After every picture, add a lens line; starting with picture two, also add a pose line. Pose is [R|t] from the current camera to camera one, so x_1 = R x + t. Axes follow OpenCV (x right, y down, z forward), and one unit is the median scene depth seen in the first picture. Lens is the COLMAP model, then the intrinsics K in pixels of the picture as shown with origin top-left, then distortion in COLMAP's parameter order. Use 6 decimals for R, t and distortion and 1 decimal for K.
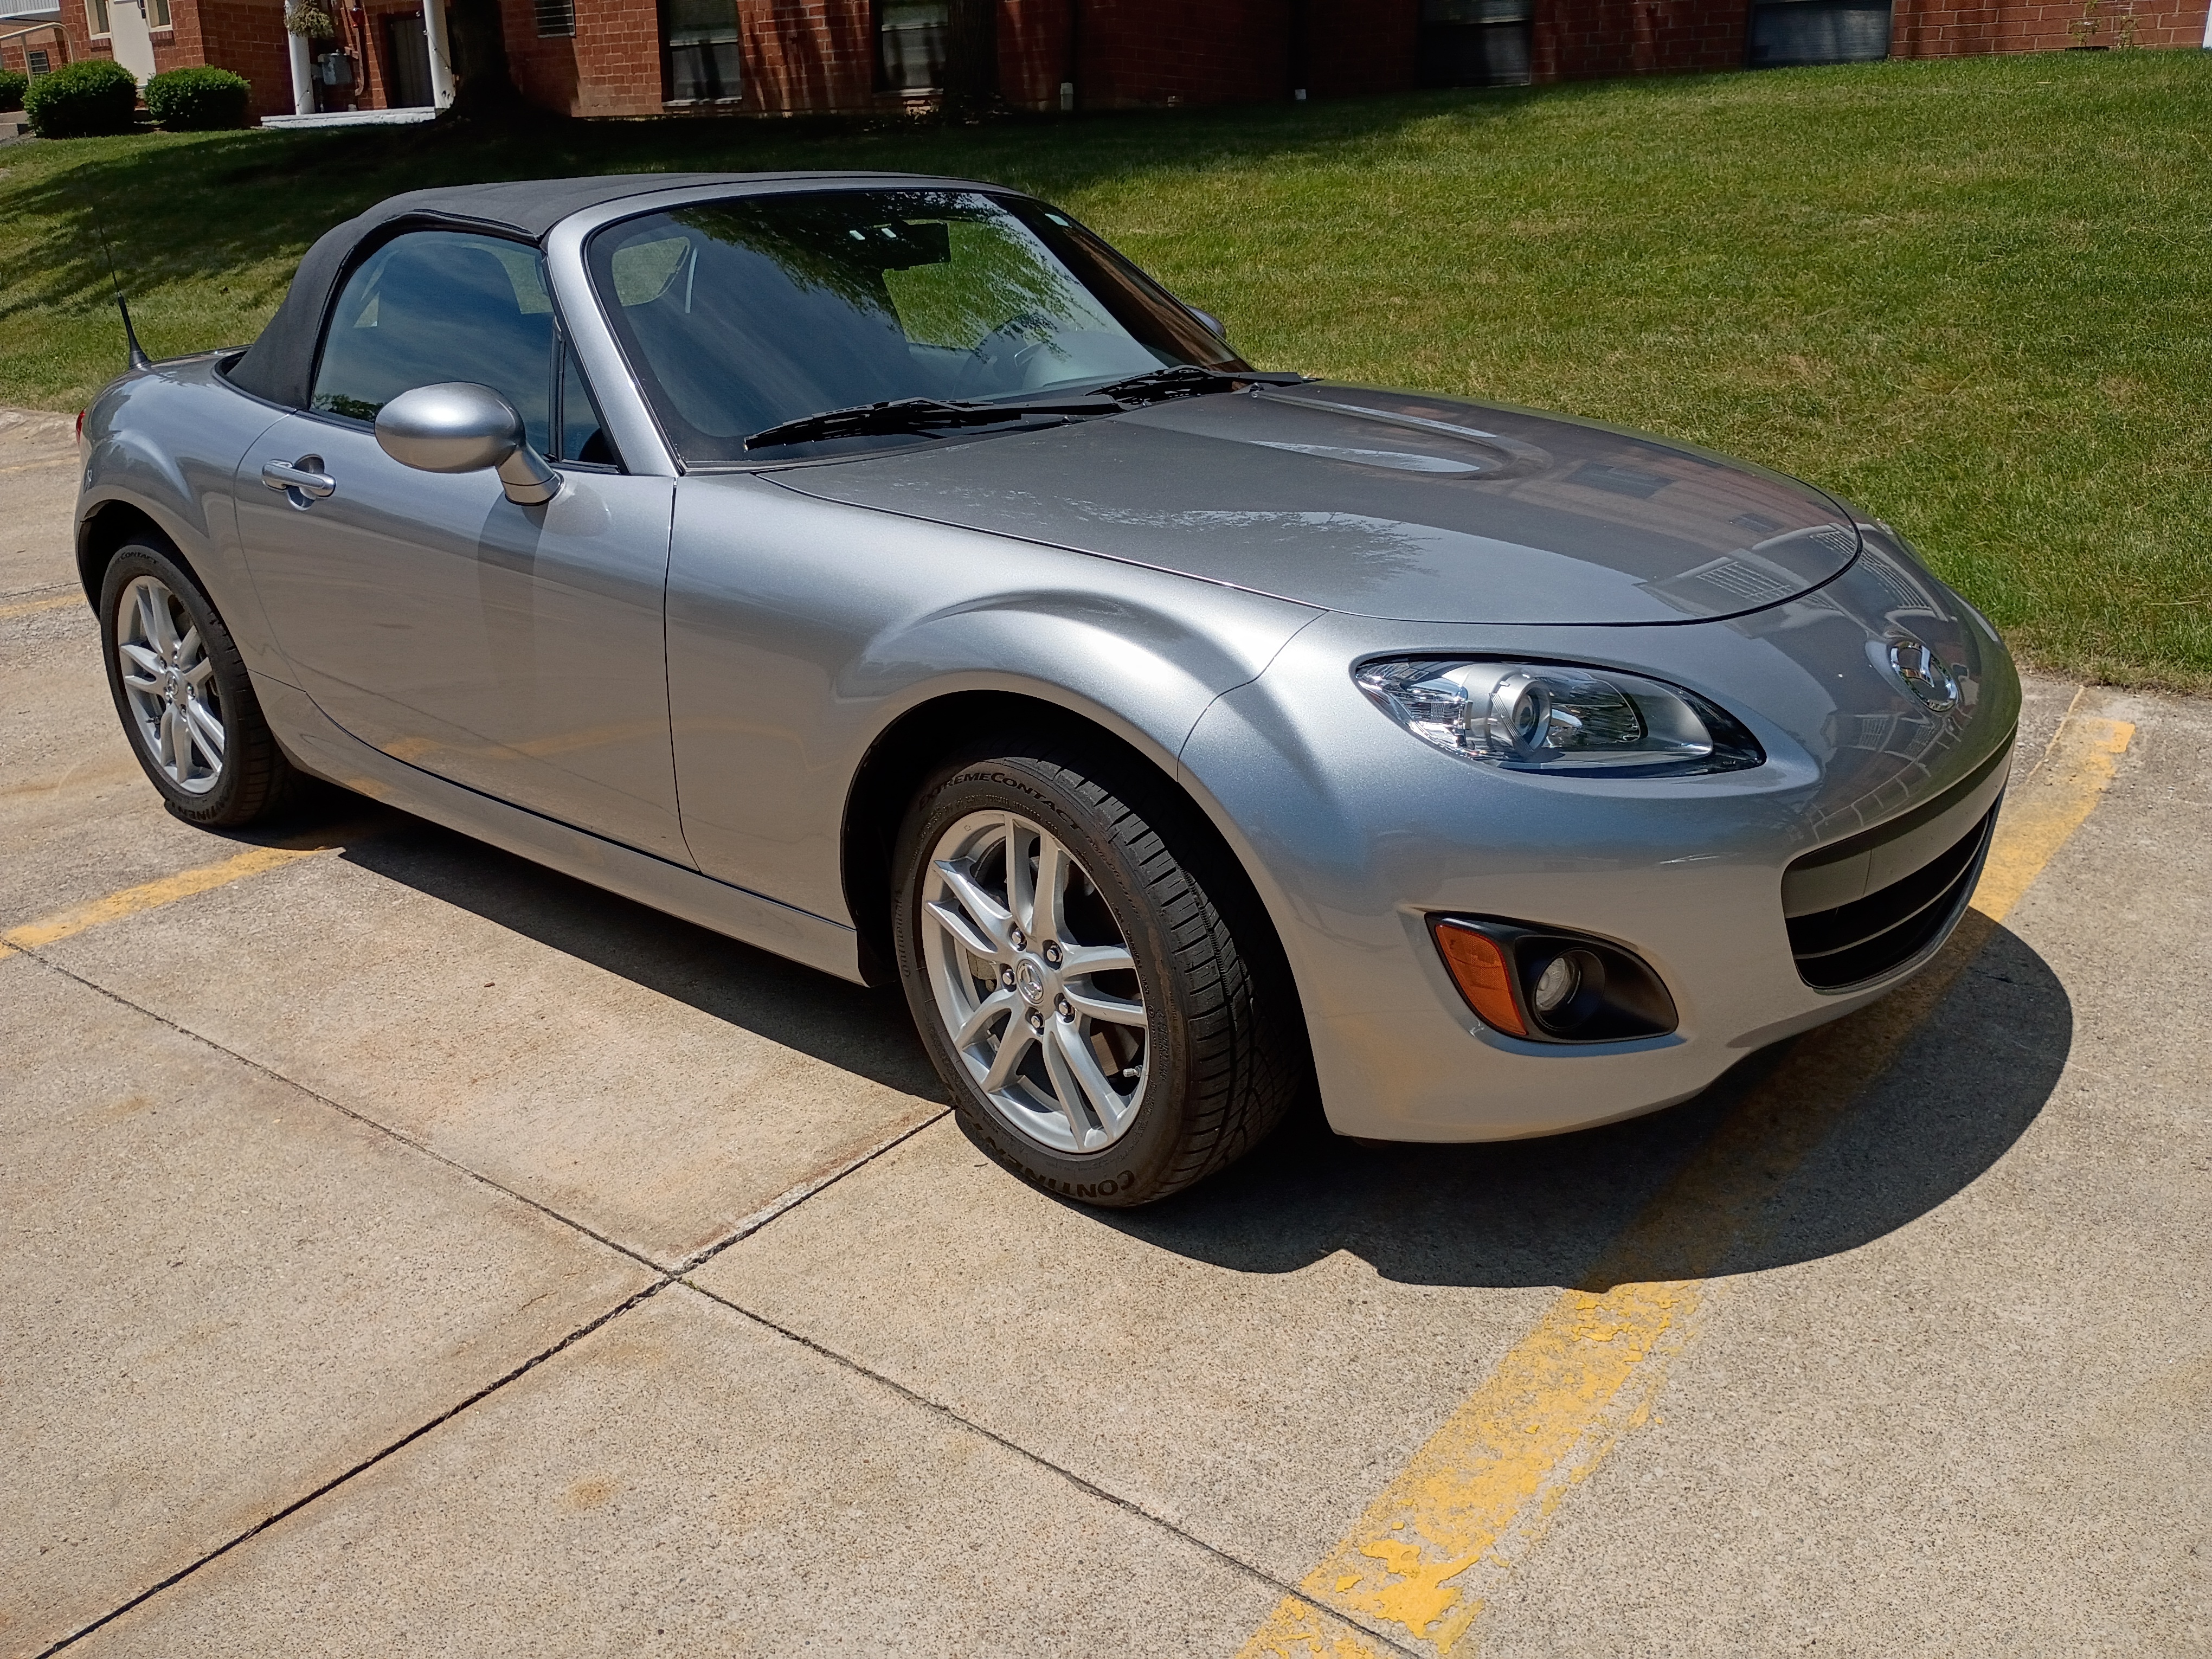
lens RADIAL K [[1849.4, 0, 1099.1], [0, 1849.4, 834.4], [0, 0, 1]] dist [0.052974, -0.073601]
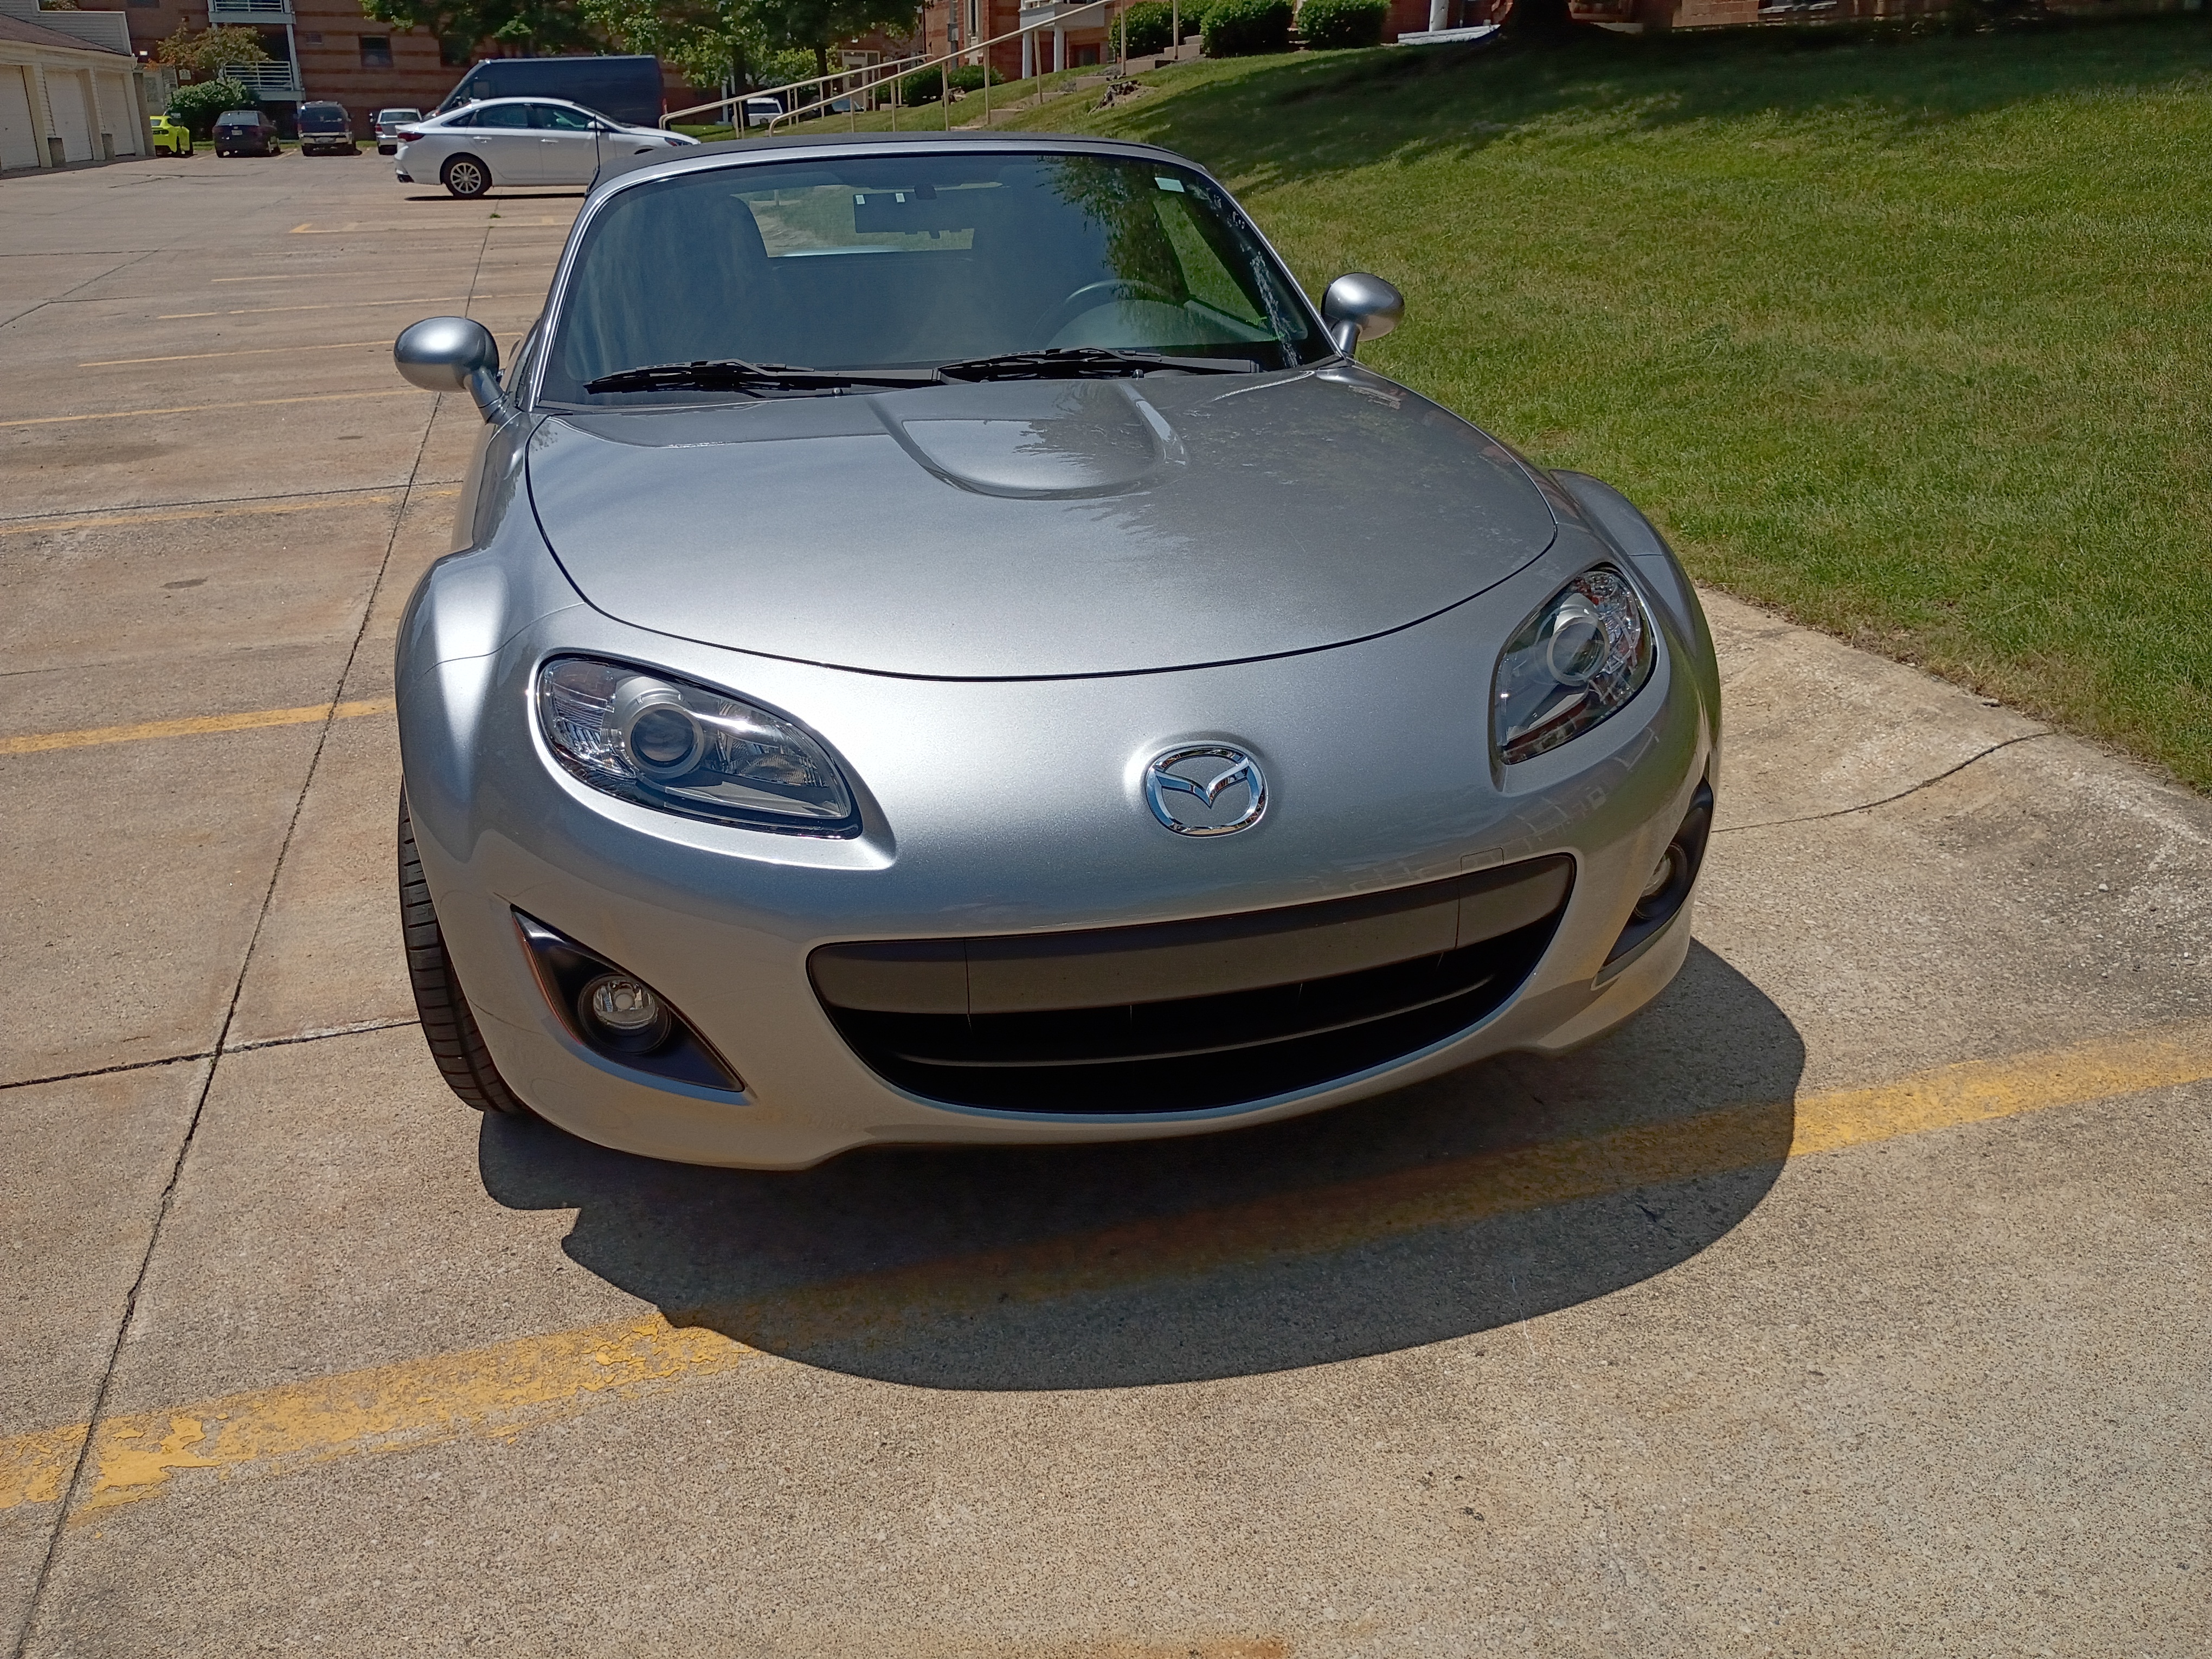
lens RADIAL K [[1849.4, 0, 1097.8], [0, 1849.4, 833.7], [0, 0, 1]] dist [0.052974, -0.073601]
pose [[0.805832, 0.217656, -0.550691, 0.654411], [-0.192457, 0.975774, 0.104042, -0.108153], [0.559995, 0.022144, 0.828200, 0.210527]]
